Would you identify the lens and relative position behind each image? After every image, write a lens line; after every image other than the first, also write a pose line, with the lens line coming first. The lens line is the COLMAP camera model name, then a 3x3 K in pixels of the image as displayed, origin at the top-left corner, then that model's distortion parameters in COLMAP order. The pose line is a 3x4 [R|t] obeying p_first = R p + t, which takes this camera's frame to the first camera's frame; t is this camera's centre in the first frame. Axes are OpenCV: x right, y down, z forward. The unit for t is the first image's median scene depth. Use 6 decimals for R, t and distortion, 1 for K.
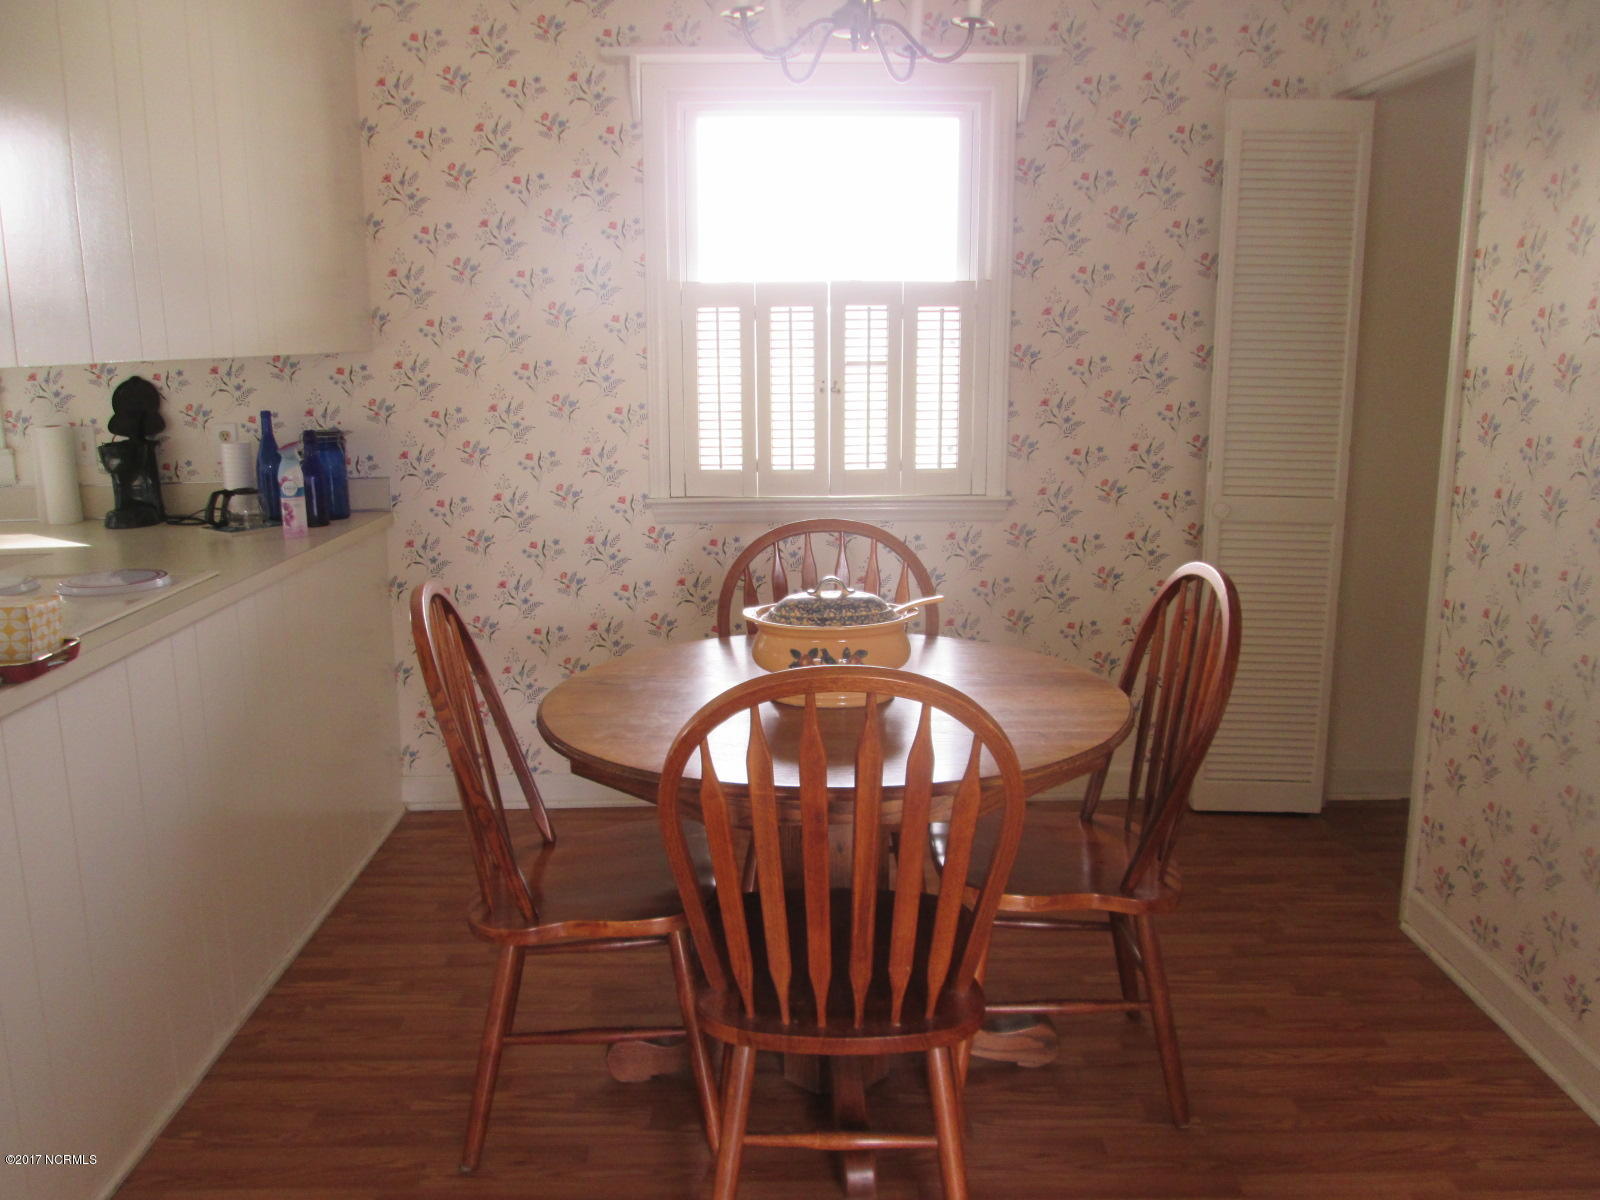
lens RADIAL K [[1333.4, 0, 801.9], [0, 1333.4, 560.3], [0, 0, 1]] dist [-0.043338, 0.010183]
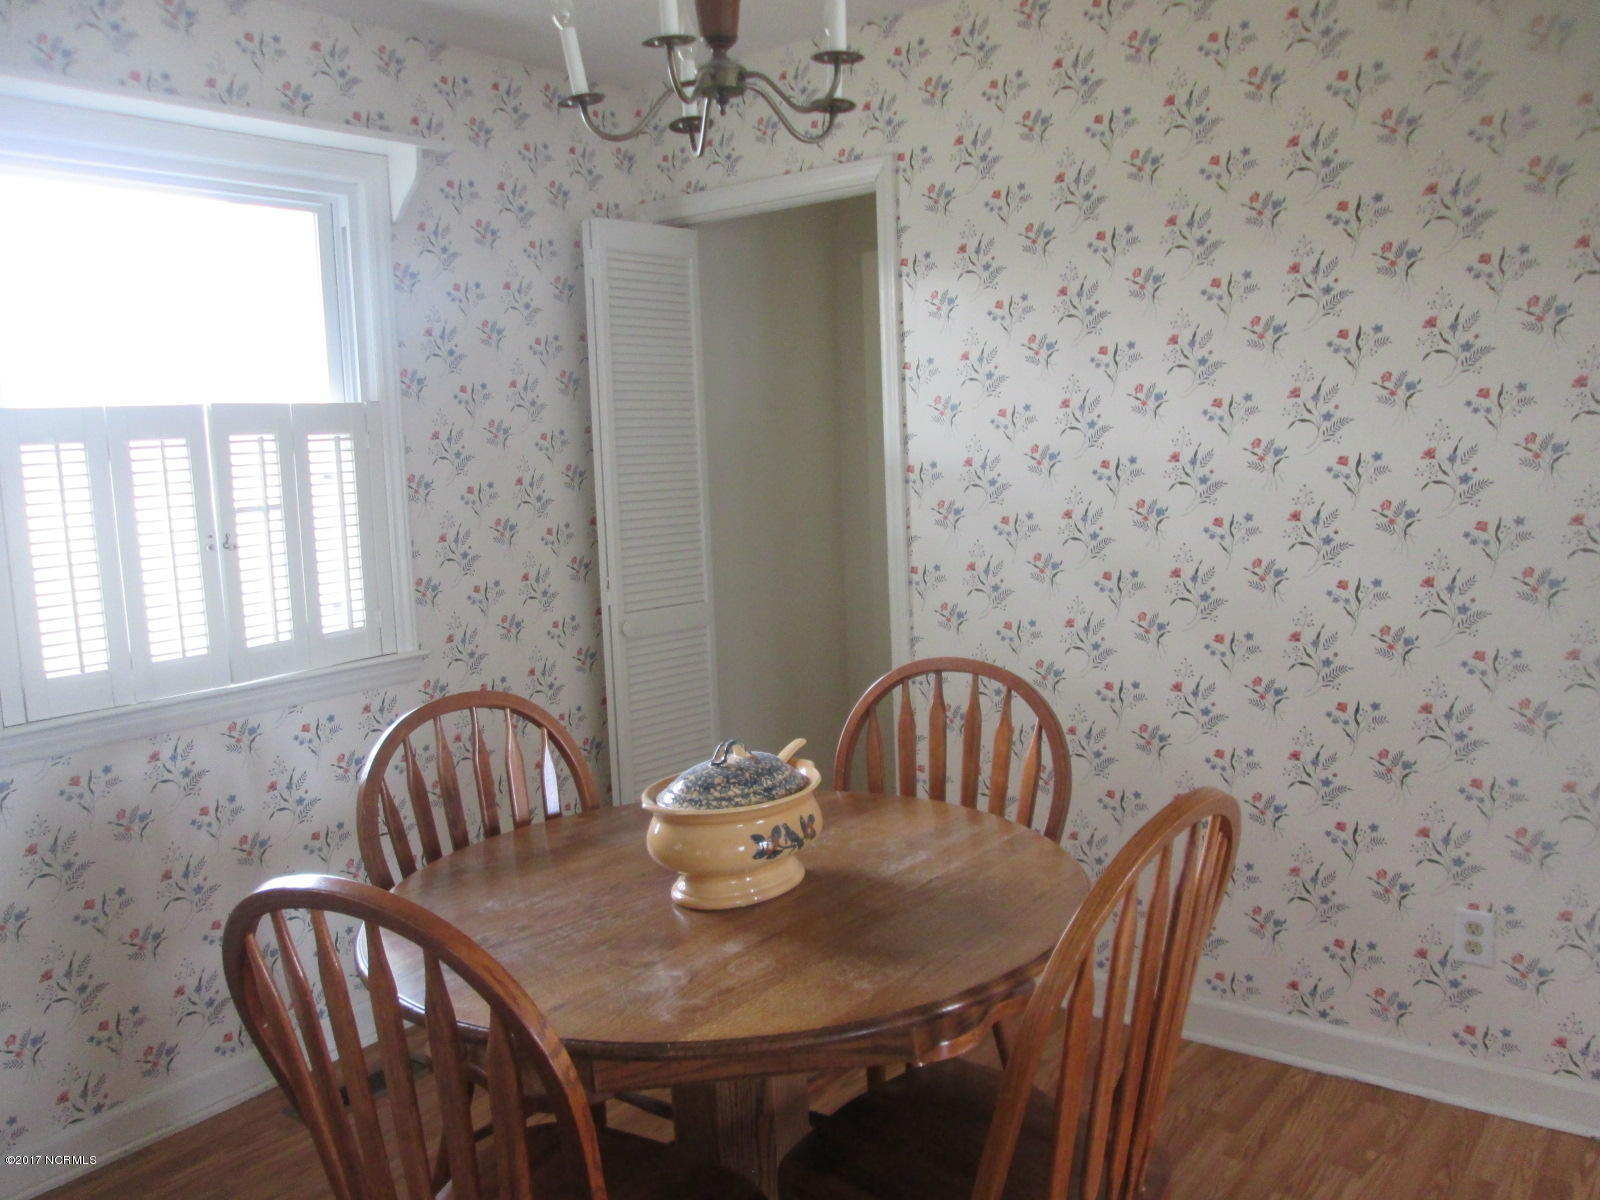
lens RADIAL K [[1333.4, 0, 796.3], [0, 1333.4, 582.0], [0, 0, 1]] dist [-0.043338, 0.010183]
pose [[0.615443, -0.113224, 0.780007, -0.369391], [0.181529, 0.983386, -0.000485, -0.048209], [-0.766993, 0.141892, 0.625771, 0.281082]]
